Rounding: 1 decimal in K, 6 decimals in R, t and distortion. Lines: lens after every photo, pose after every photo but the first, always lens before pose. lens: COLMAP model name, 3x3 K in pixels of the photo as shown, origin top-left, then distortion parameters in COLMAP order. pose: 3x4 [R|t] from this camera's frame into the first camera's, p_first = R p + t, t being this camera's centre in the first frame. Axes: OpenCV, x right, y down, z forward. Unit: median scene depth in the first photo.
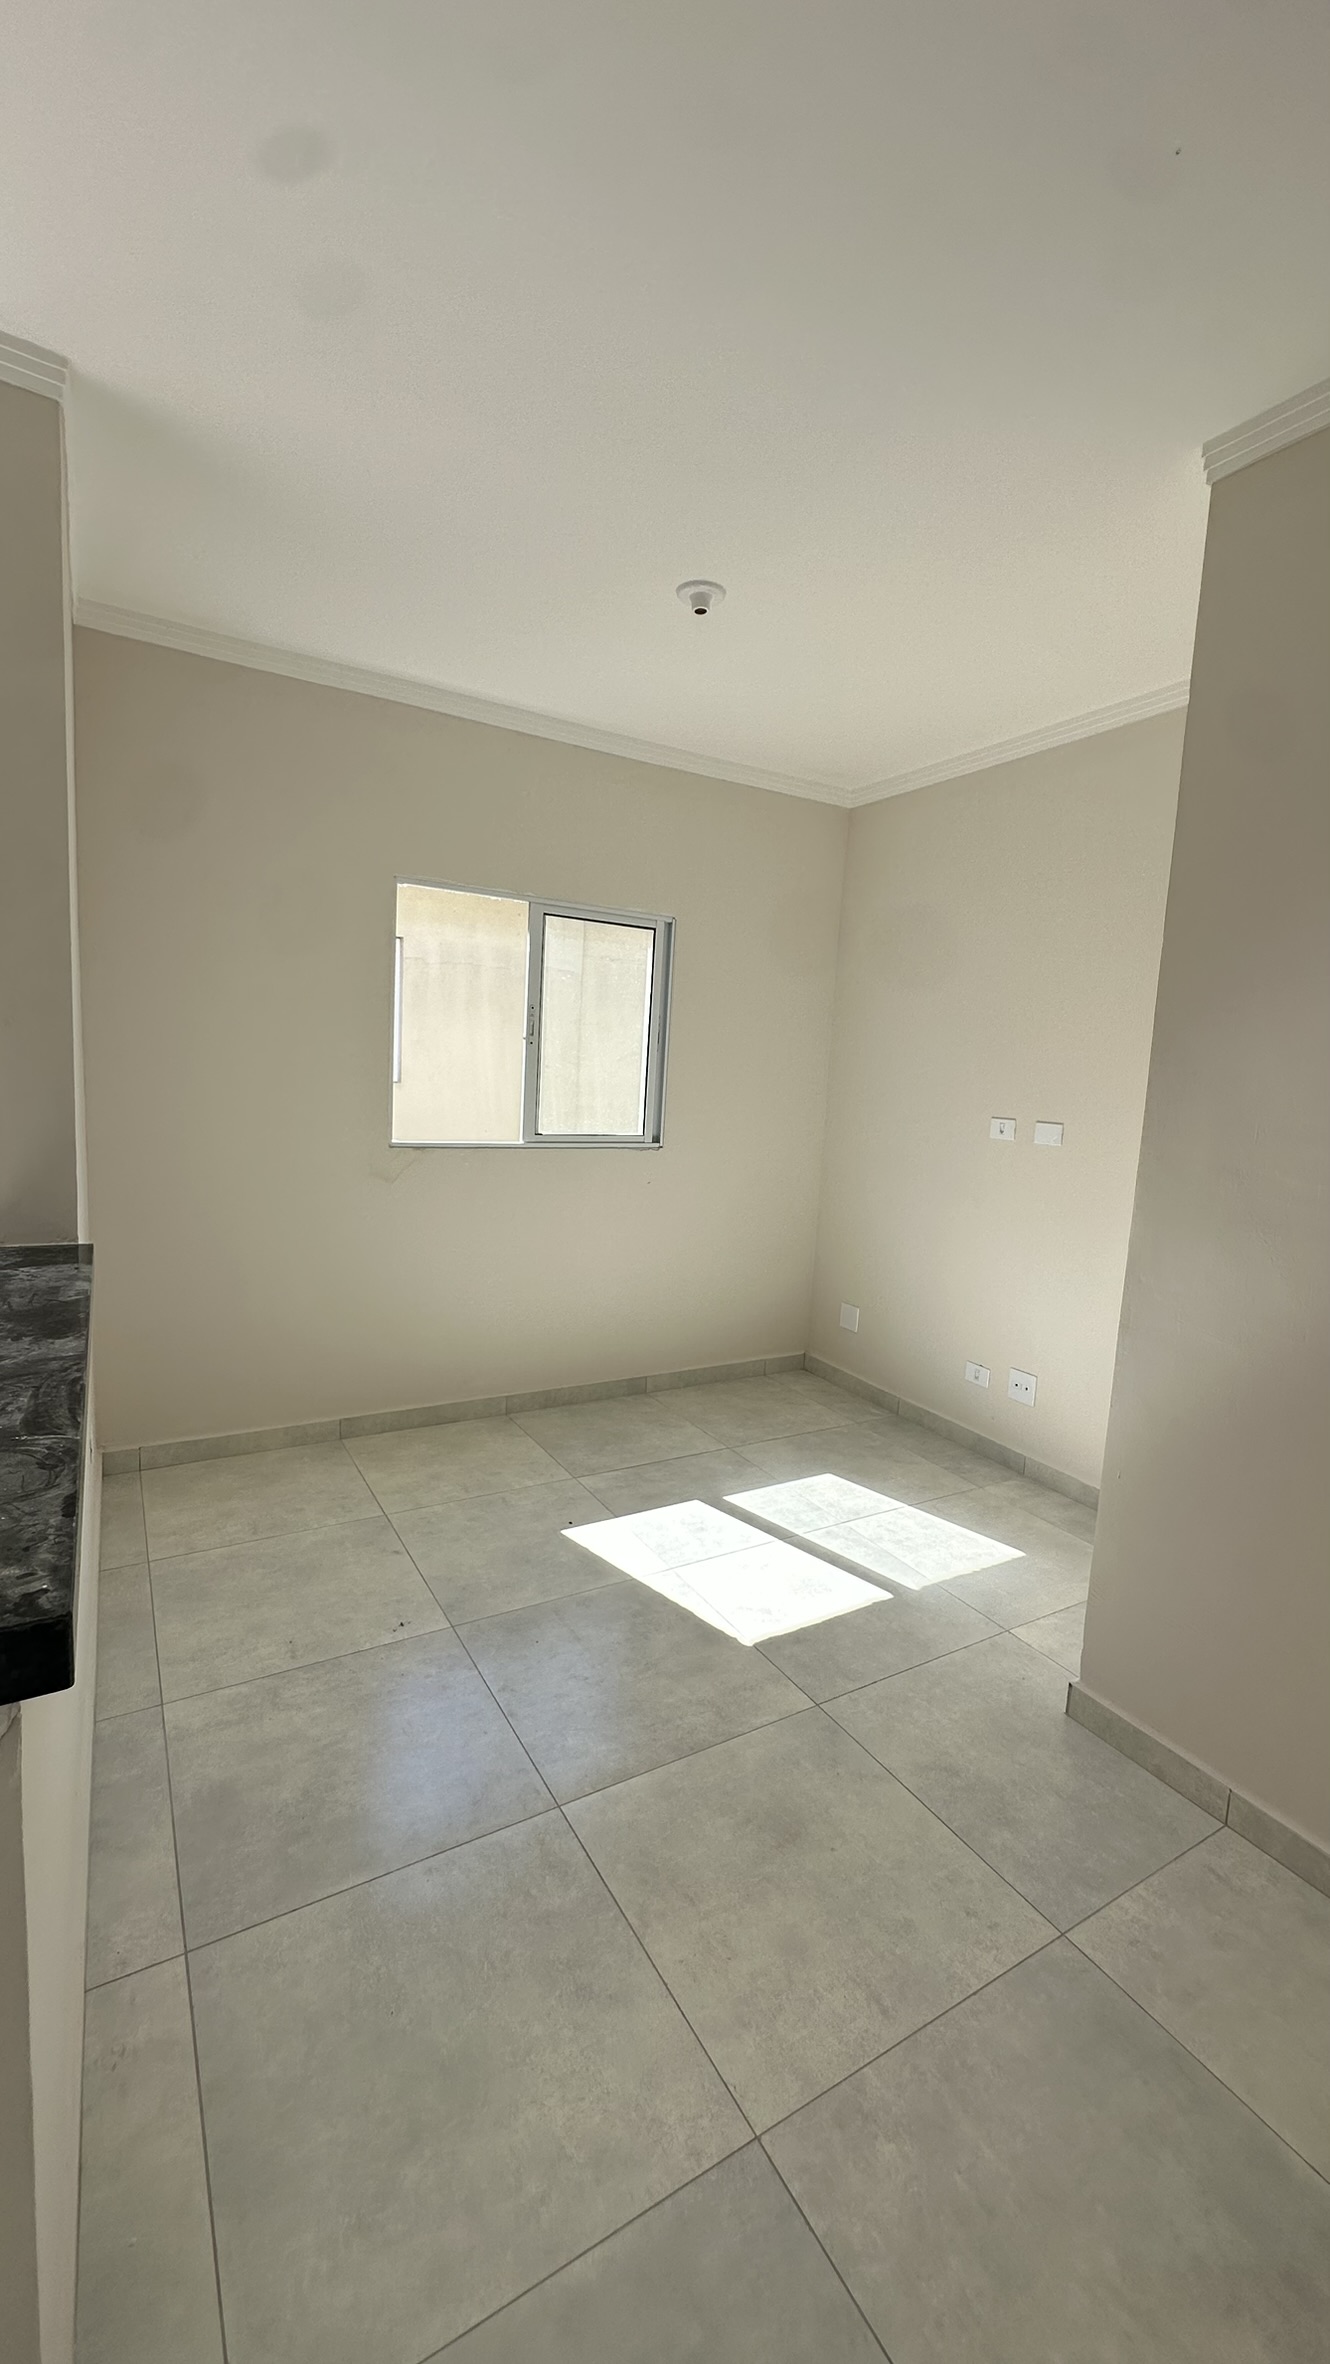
lens RADIAL K [[943.4, 0, 663.4], [0, 943.4, 1180.1], [0, 0, 1]] dist [-0.007506, 0.001347]
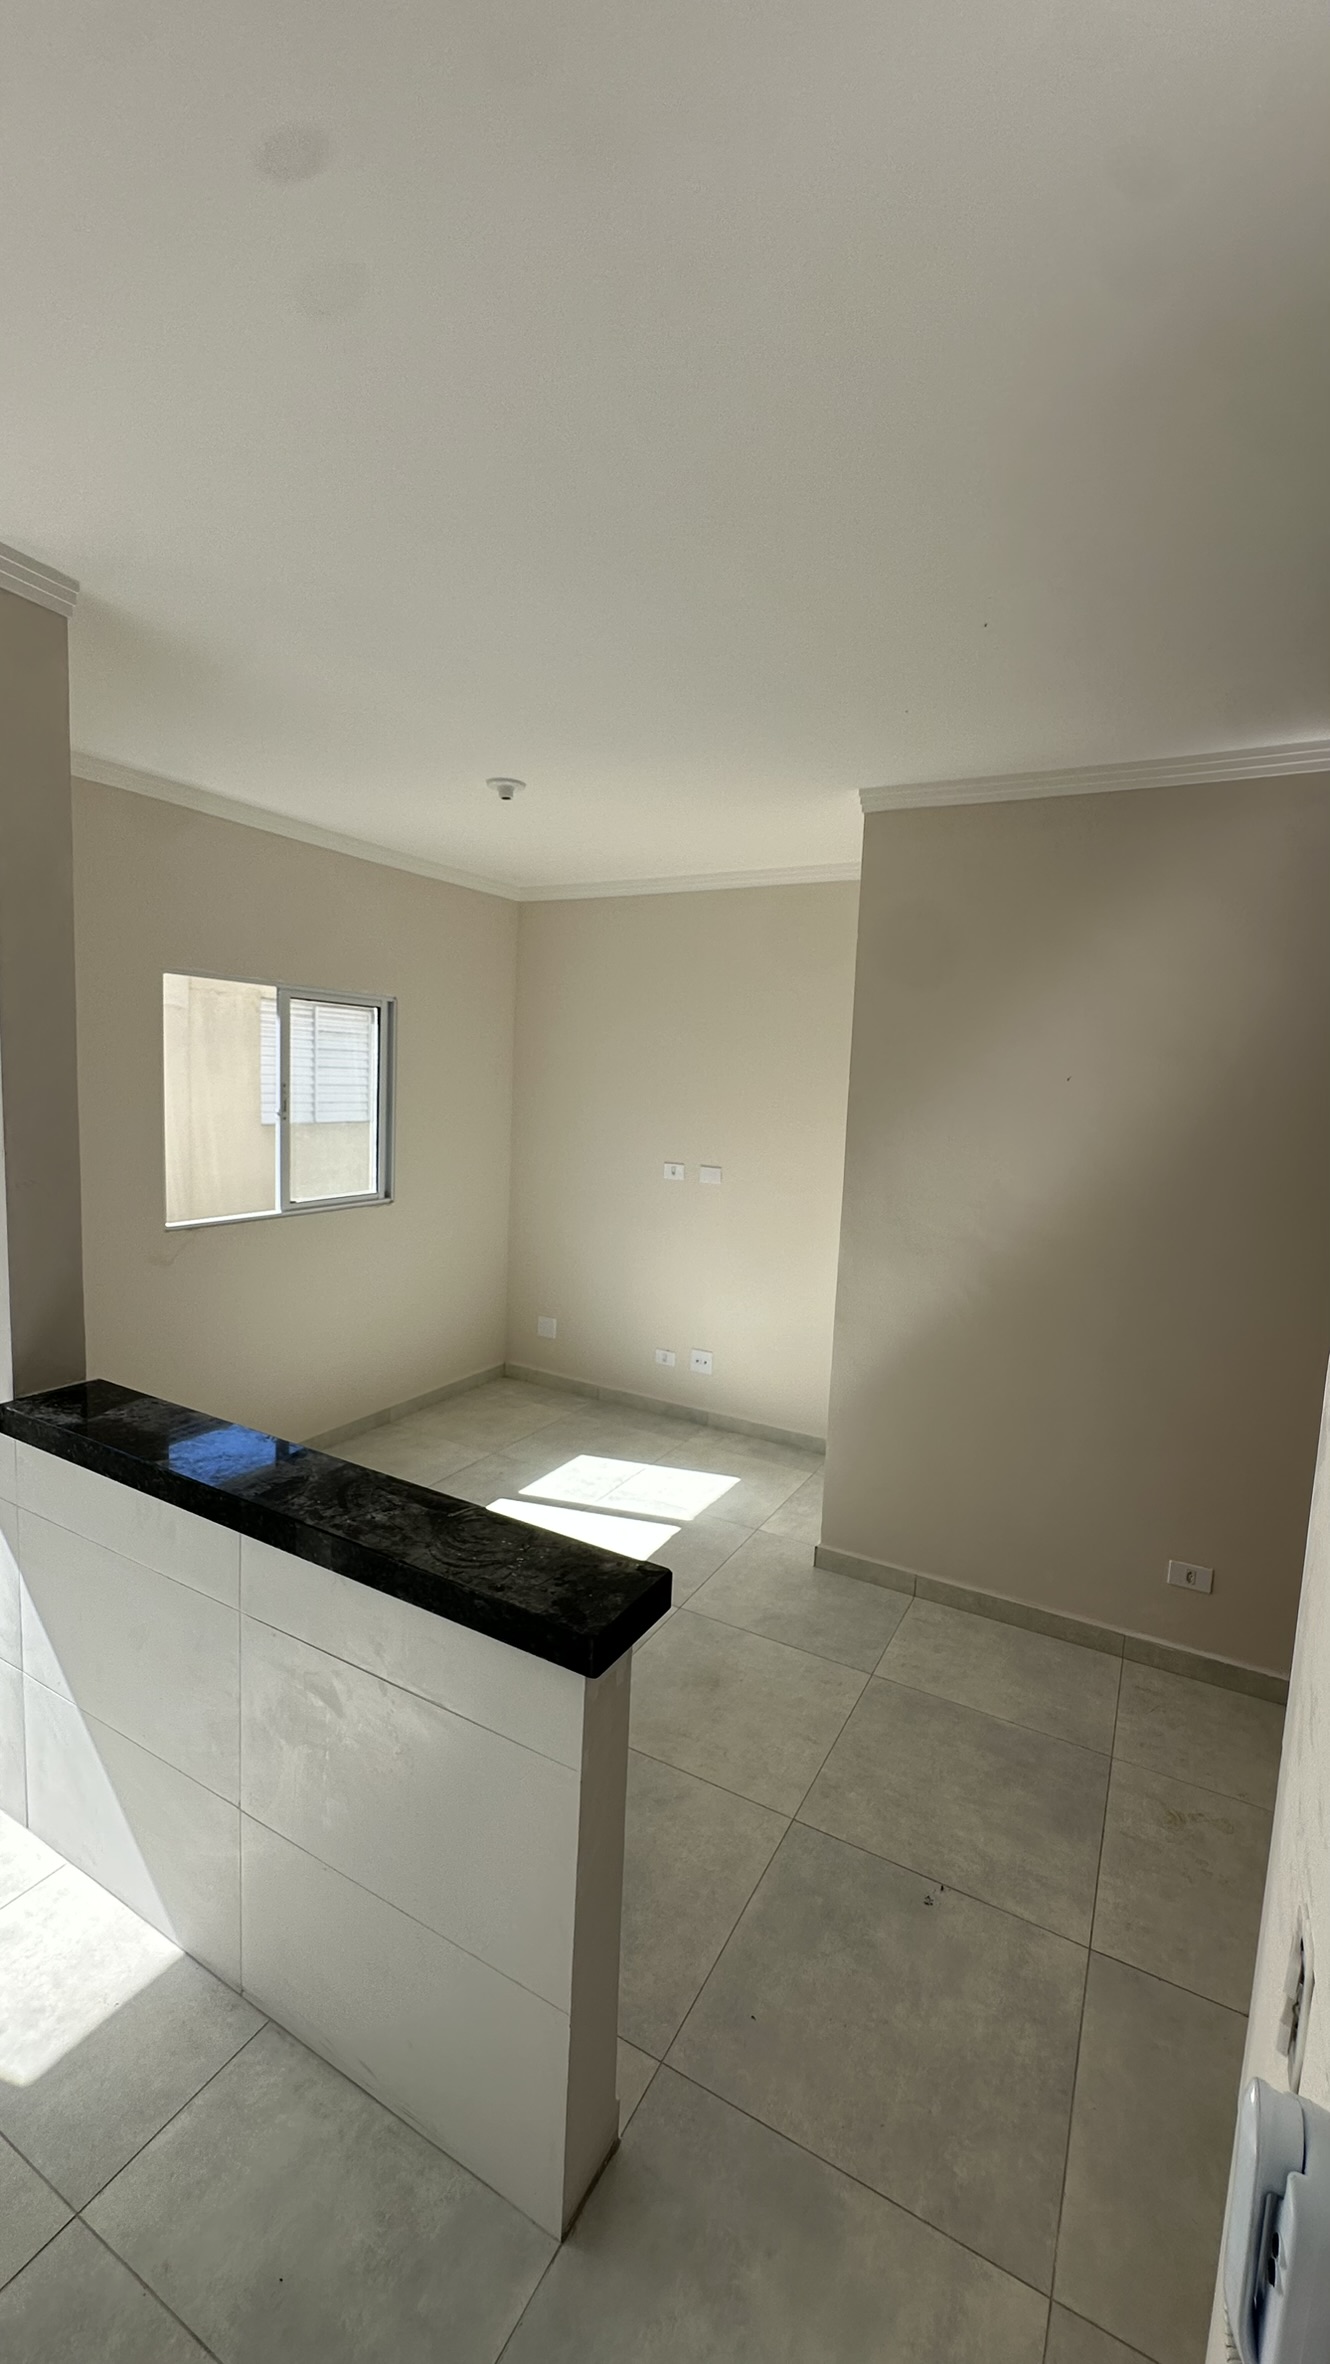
lens RADIAL K [[943.4, 0, 667.3], [0, 943.4, 1179.4], [0, 0, 1]] dist [-0.007506, 0.001347]
pose [[0.861599, -0.071167, 0.502576, -0.369008], [0.064672, 0.997444, 0.030371, -0.097427], [-0.503453, 0.006335, 0.863999, -0.166133]]
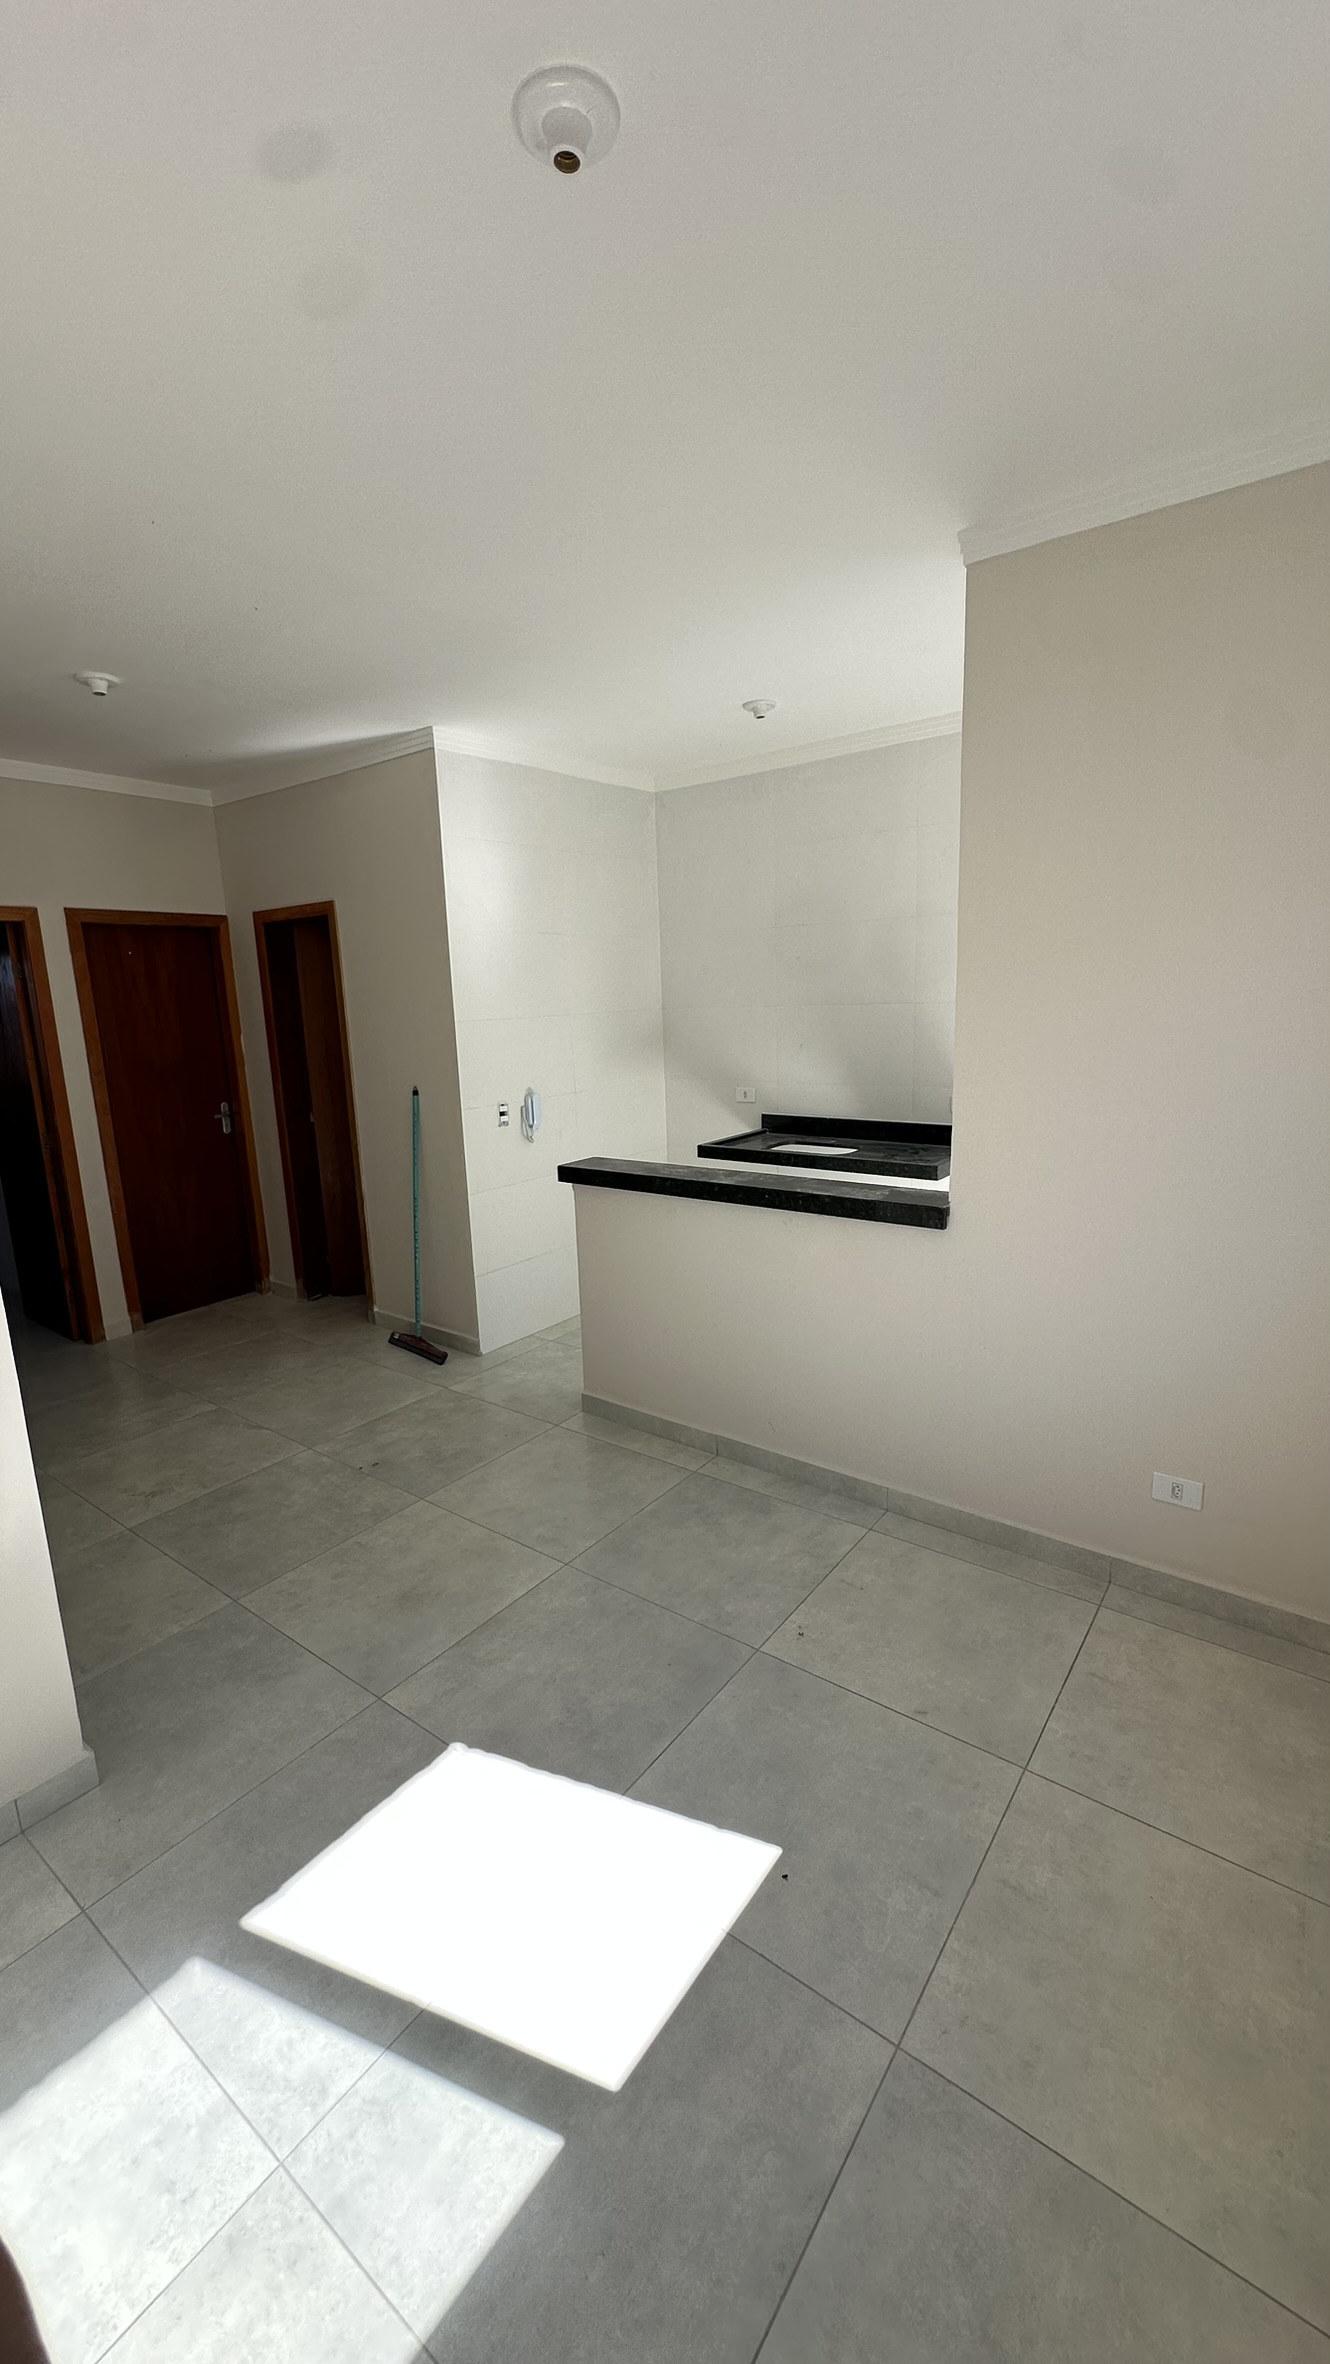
lens RADIAL K [[943.4, 0, 668.4], [0, 943.4, 1184.0], [0, 0, 1]] dist [-0.007506, 0.001347]
pose [[-0.923799, 0.050147, -0.379579, 0.161993], [-0.066424, 0.955362, 0.287873, -0.205867], [0.377071, 0.291150, -0.879232, 1.289145]]
